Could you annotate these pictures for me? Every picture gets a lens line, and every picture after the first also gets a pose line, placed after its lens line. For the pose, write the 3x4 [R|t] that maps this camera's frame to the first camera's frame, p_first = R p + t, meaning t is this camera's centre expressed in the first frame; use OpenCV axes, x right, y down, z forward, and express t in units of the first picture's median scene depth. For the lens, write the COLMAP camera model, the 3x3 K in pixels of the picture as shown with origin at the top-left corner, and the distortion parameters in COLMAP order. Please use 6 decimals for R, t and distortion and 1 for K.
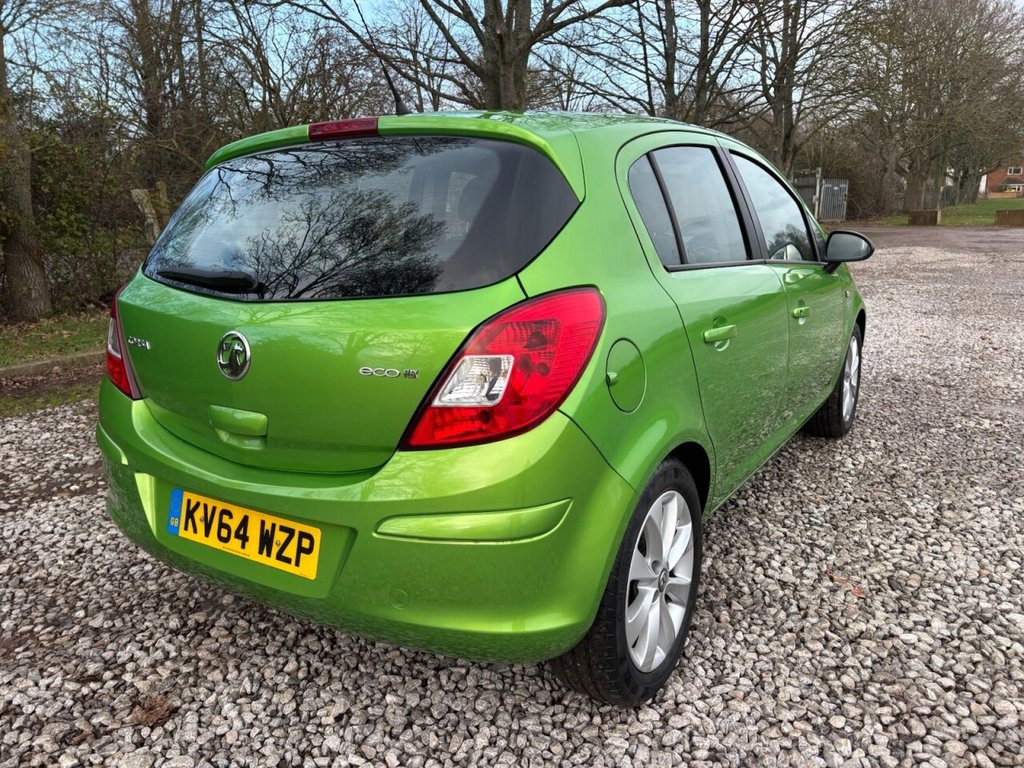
lens RADIAL K [[752.8, 0, 518.8], [0, 752.8, 392.6], [0, 0, 1]] dist [0.066152, -0.067629]
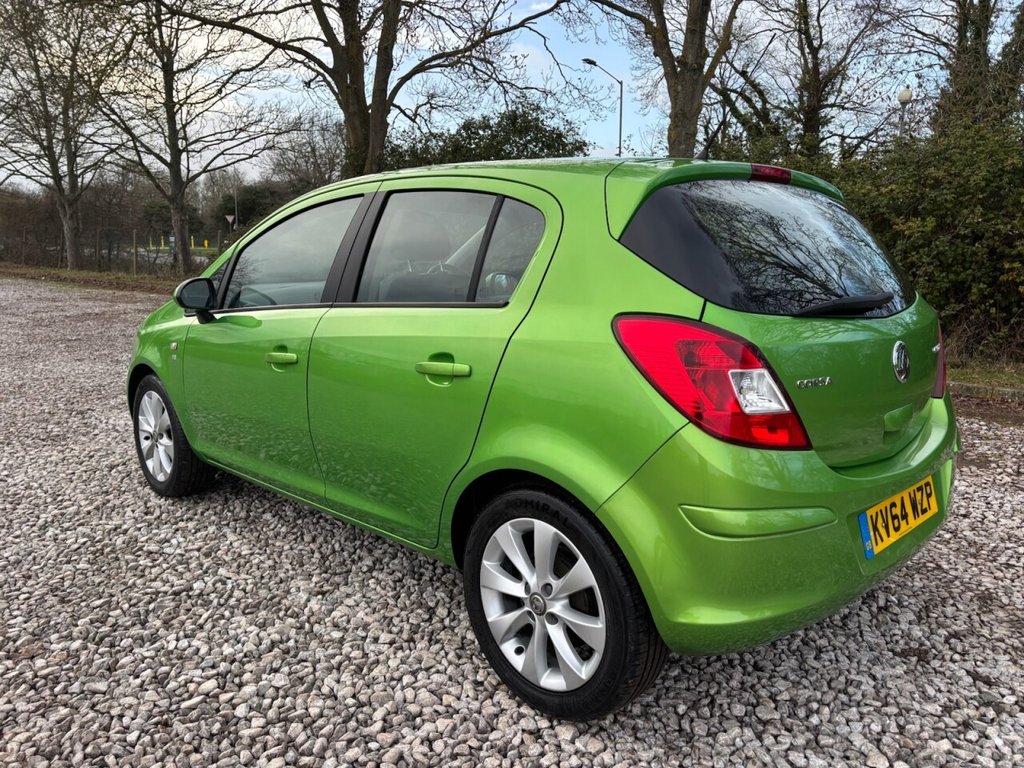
lens RADIAL K [[752.8, 0, 518.8], [0, 752.8, 392.6], [0, 0, 1]] dist [0.066152, -0.067629]
pose [[0.223750, -0.154328, 0.962351, -1.468940], [0.228406, 0.968191, 0.102160, -0.229283], [-0.947506, 0.196948, 0.251882, 1.132588]]
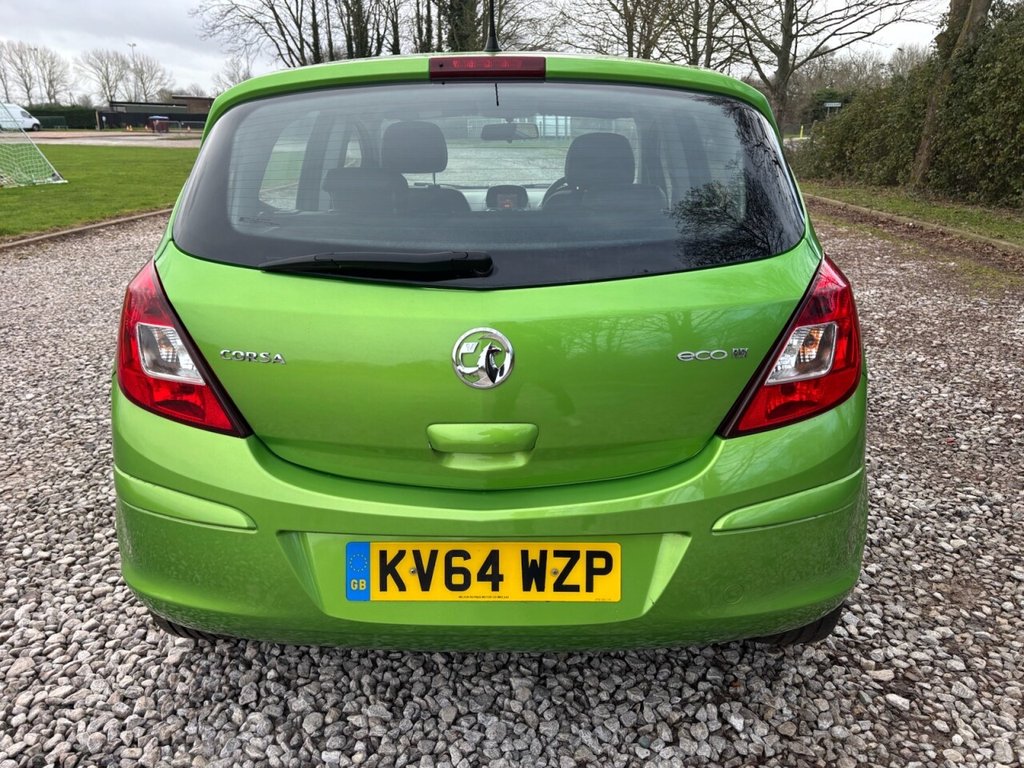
lens RADIAL K [[760.6, 0, 512.0], [0, 760.6, 384.0], [0, 0, 1]] dist [0.118369, -0.193371]
pose [[0.852892, -0.136343, 0.503970, -0.673339], [0.109822, 0.990553, 0.082123, -0.074181], [-0.510406, -0.014695, 0.859808, 0.262950]]
